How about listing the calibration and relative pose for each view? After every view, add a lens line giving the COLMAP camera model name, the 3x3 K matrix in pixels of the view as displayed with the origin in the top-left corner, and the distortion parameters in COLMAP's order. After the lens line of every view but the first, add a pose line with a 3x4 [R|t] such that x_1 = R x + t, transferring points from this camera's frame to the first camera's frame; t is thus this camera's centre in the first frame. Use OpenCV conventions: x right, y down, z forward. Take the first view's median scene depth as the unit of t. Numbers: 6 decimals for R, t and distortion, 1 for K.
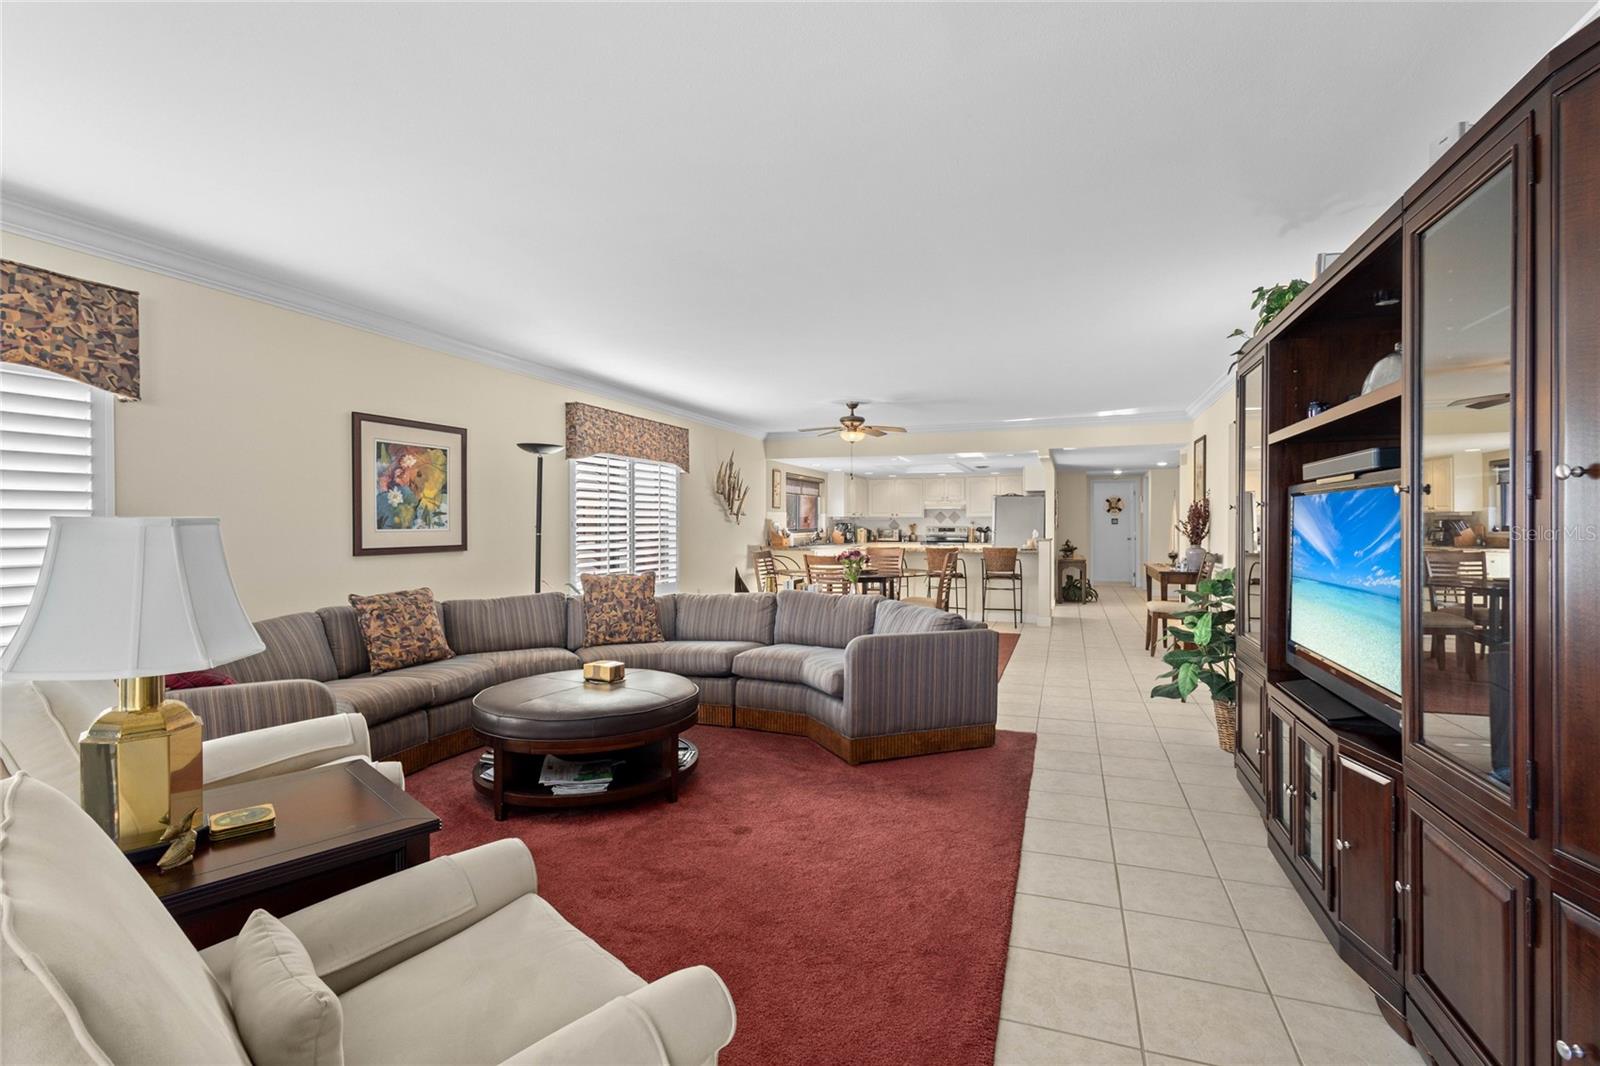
lens RADIAL K [[737.9, 0, 799.8], [0, 737.9, 531.1], [0, 0, 1]] dist [0.004176, 0.000229]
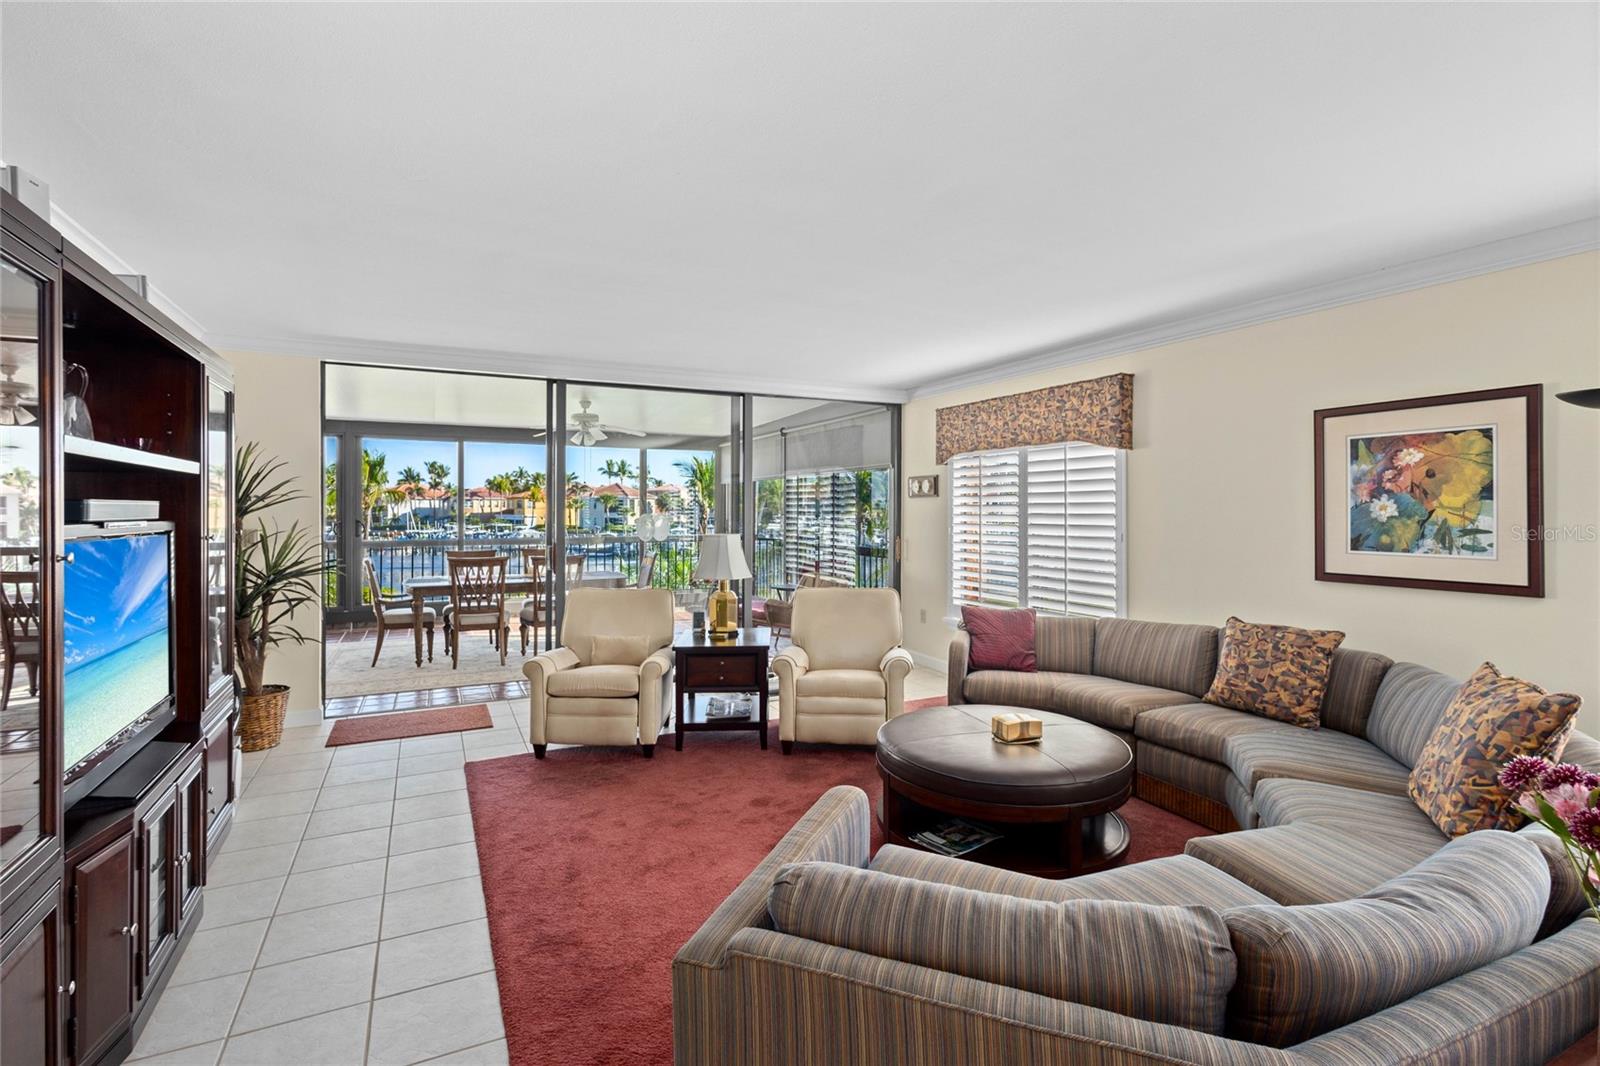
lens RADIAL K [[747.8, 0, 803.5], [0, 747.8, 512.2], [0, 0, 1]] dist [0.001995, 0.000067]
pose [[-0.690412, 0.005451, -0.723396, 0.445153], [-0.004222, 0.999924, 0.011564, -0.053931], [0.723404, 0.011038, -0.690336, 1.220365]]
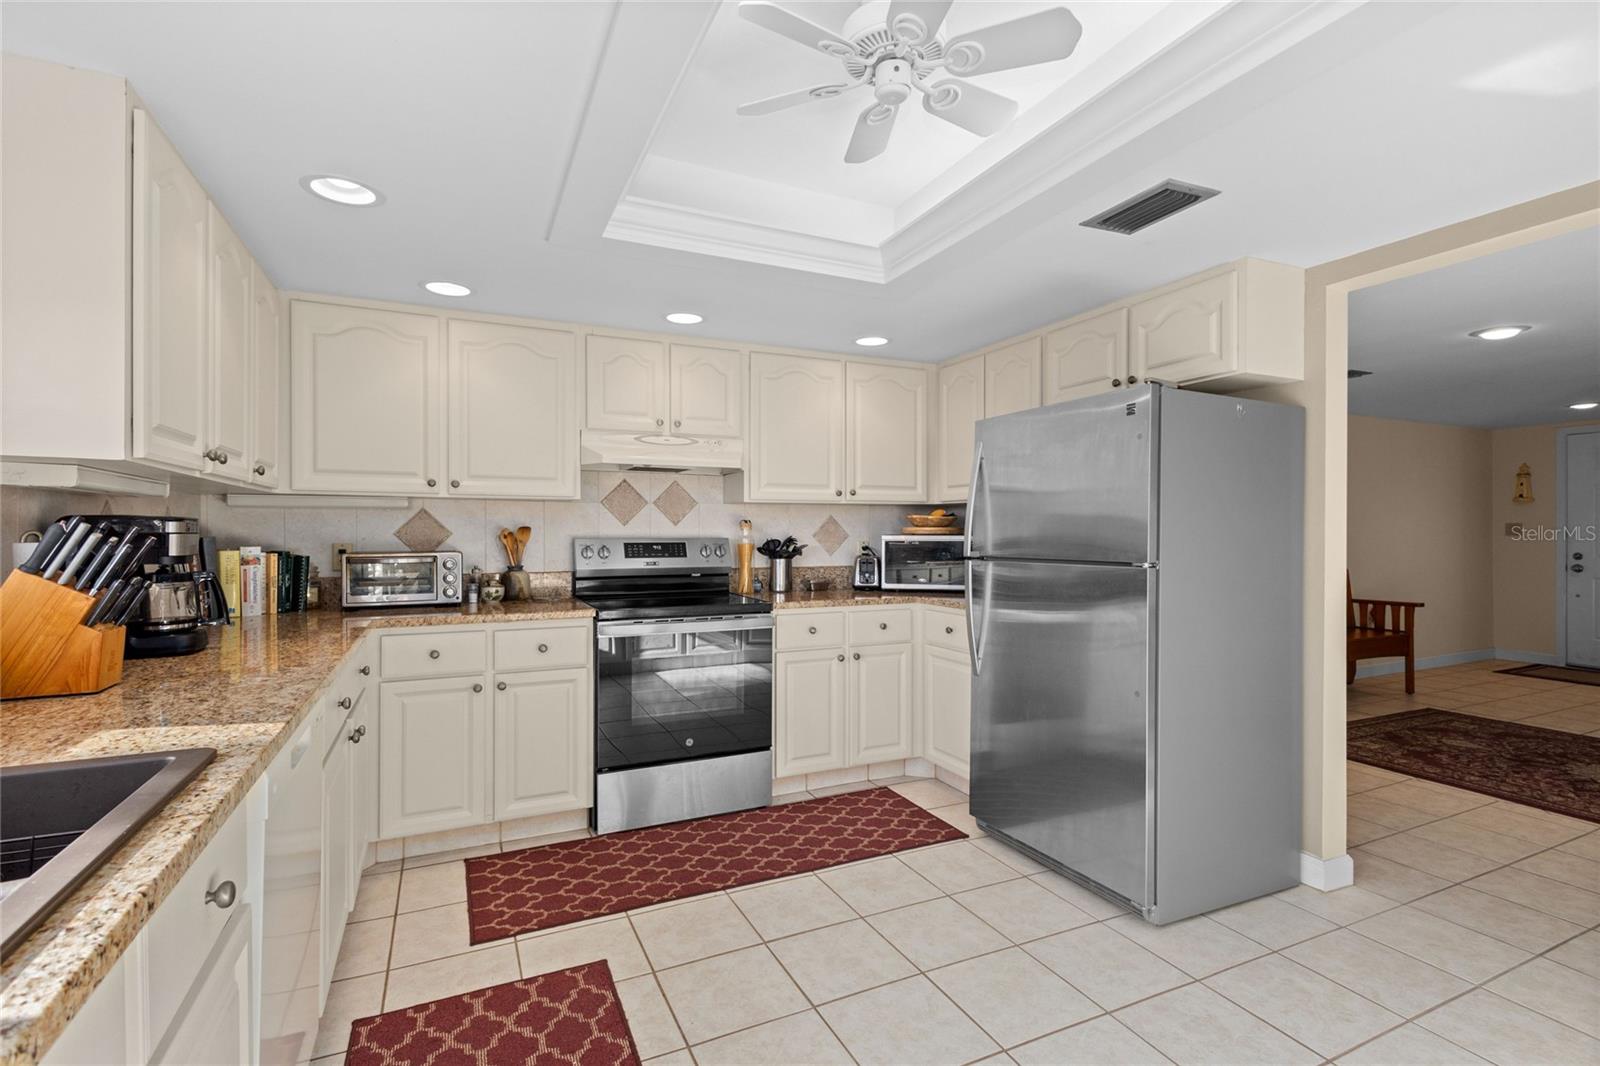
lens RADIAL K [[737.9, 0, 799.8], [0, 737.9, 531.1], [0, 0, 1]] dist [0.004176, 0.000229]
pose [[0.714515, -0.000524, 0.699620, 0.006325], [0.002436, 0.999996, -0.001739, -0.000965], [-0.699616, 0.002947, 0.714513, 0.096435]]
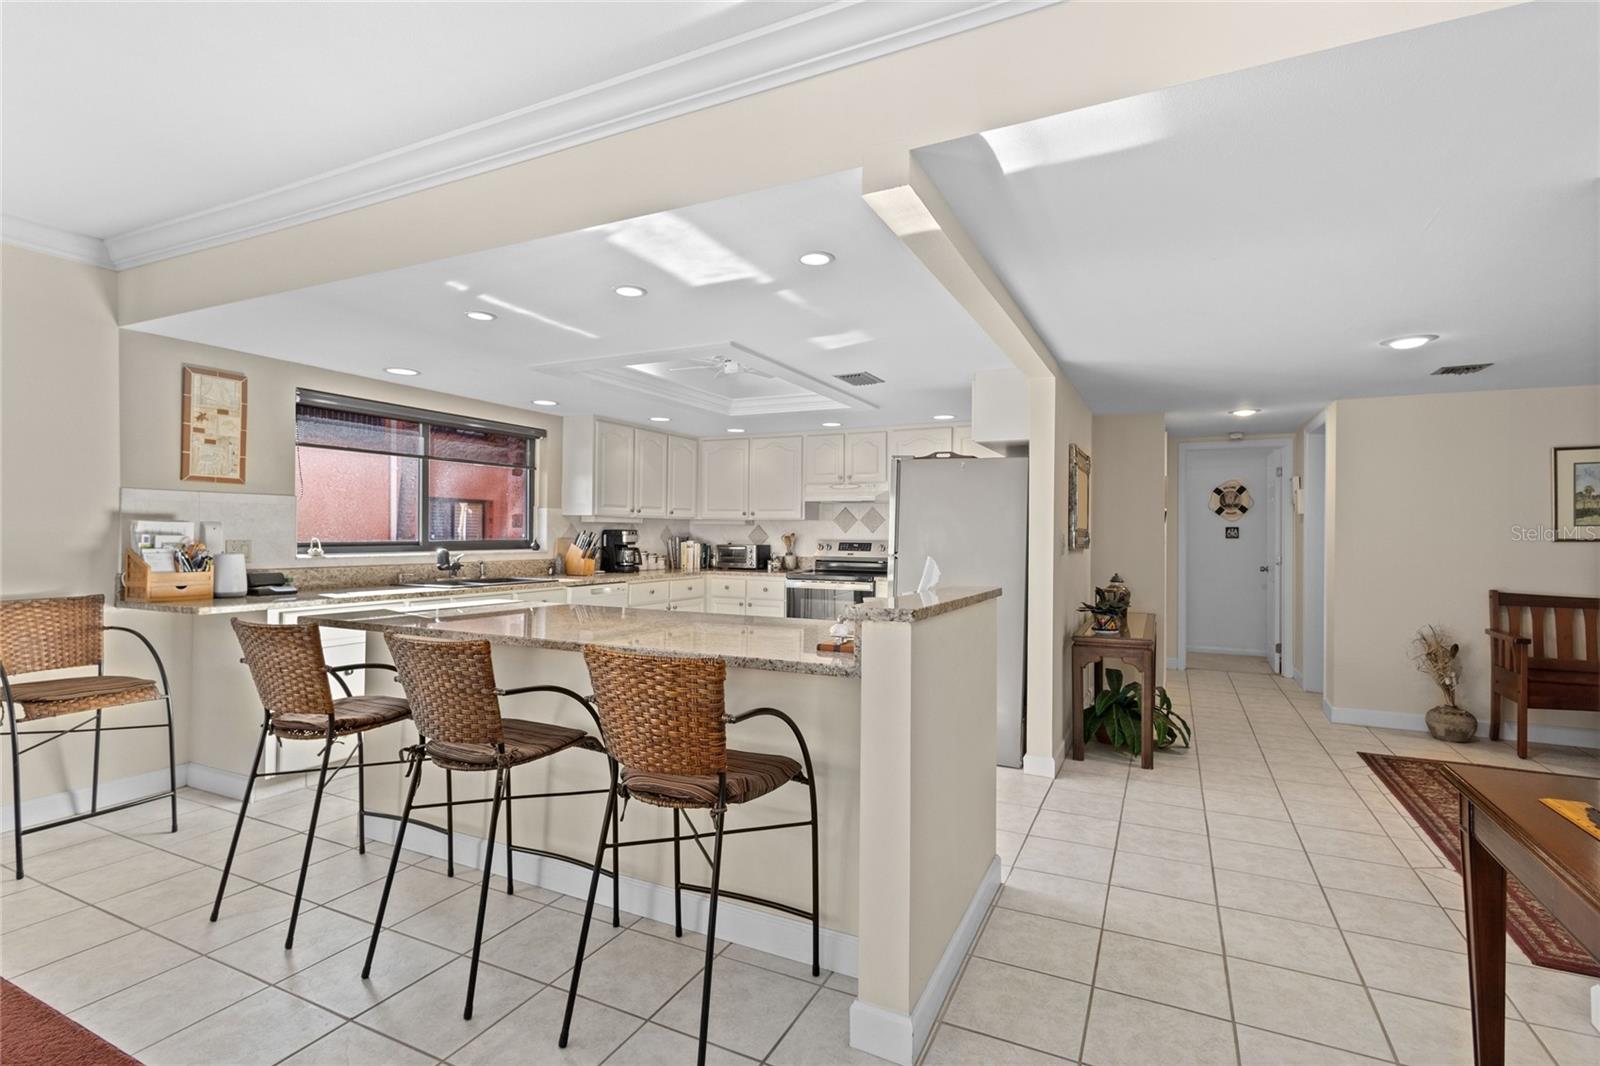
lens RADIAL K [[737.9, 0, 799.8], [0, 737.9, 531.1], [0, 0, 1]] dist [0.004176, 0.000229]
pose [[0.993091, 0.008468, -0.117038, 0.027212], [-0.009950, 0.999878, -0.012079, -0.000696], [0.116921, 0.013160, 0.993054, 0.065828]]
